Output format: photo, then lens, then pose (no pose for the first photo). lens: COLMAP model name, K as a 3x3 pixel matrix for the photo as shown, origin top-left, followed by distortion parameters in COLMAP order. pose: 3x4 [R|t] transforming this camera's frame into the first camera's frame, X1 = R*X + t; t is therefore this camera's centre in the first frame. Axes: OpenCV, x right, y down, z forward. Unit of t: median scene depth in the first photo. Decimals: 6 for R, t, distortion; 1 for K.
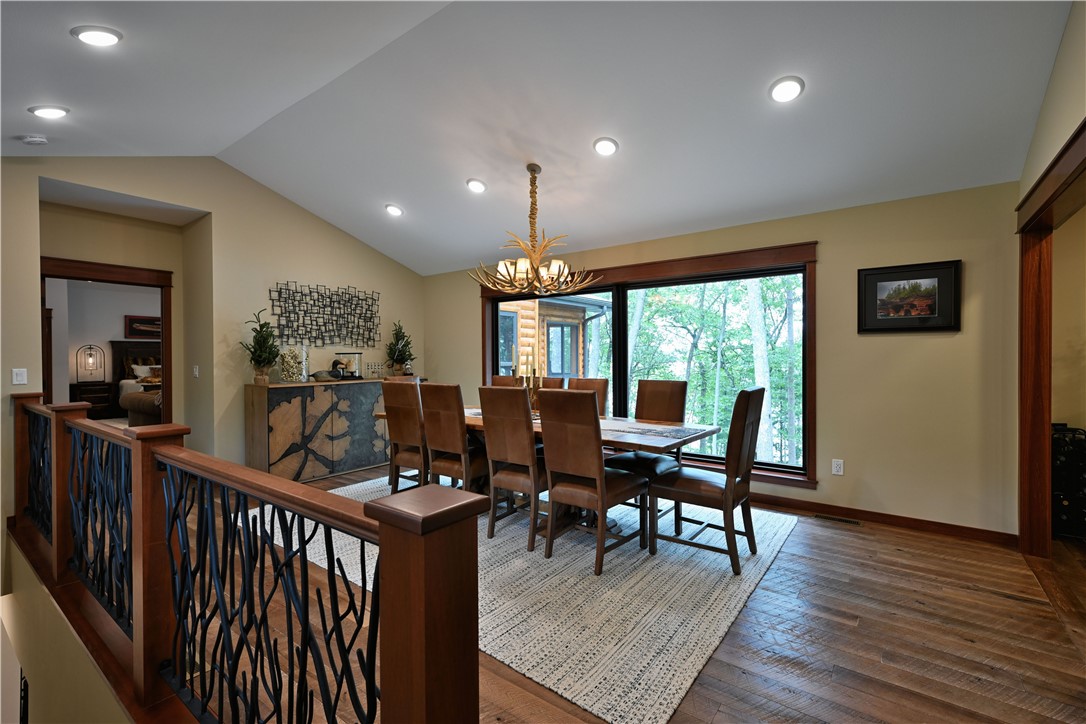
lens RADIAL K [[481.9, 0, 543.8], [0, 481.9, 360.6], [0, 0, 1]] dist [-0.002502, -0.000571]
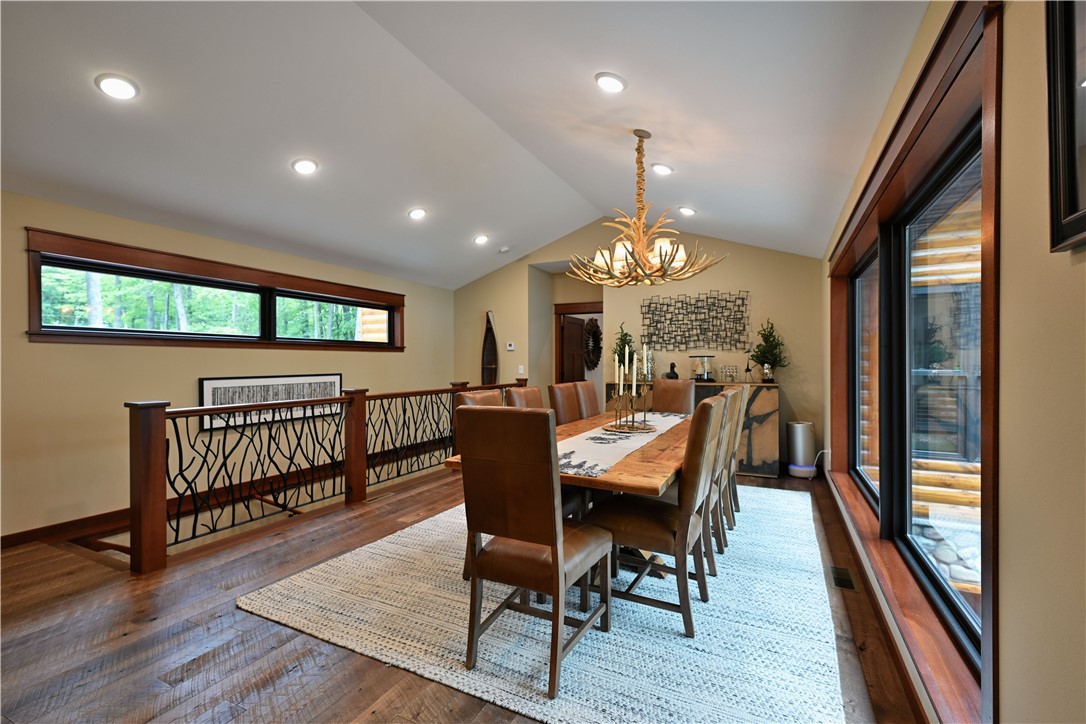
lens RADIAL K [[481.9, 0, 541.5], [0, 481.9, 361.0], [0, 0, 1]] dist [-0.002502, -0.000571]
pose [[0.175283, -0.007172, -0.984492, 0.553203], [-0.011062, 0.999896, -0.009254, 0.007933], [0.984456, 0.012513, 0.175185, 0.493510]]
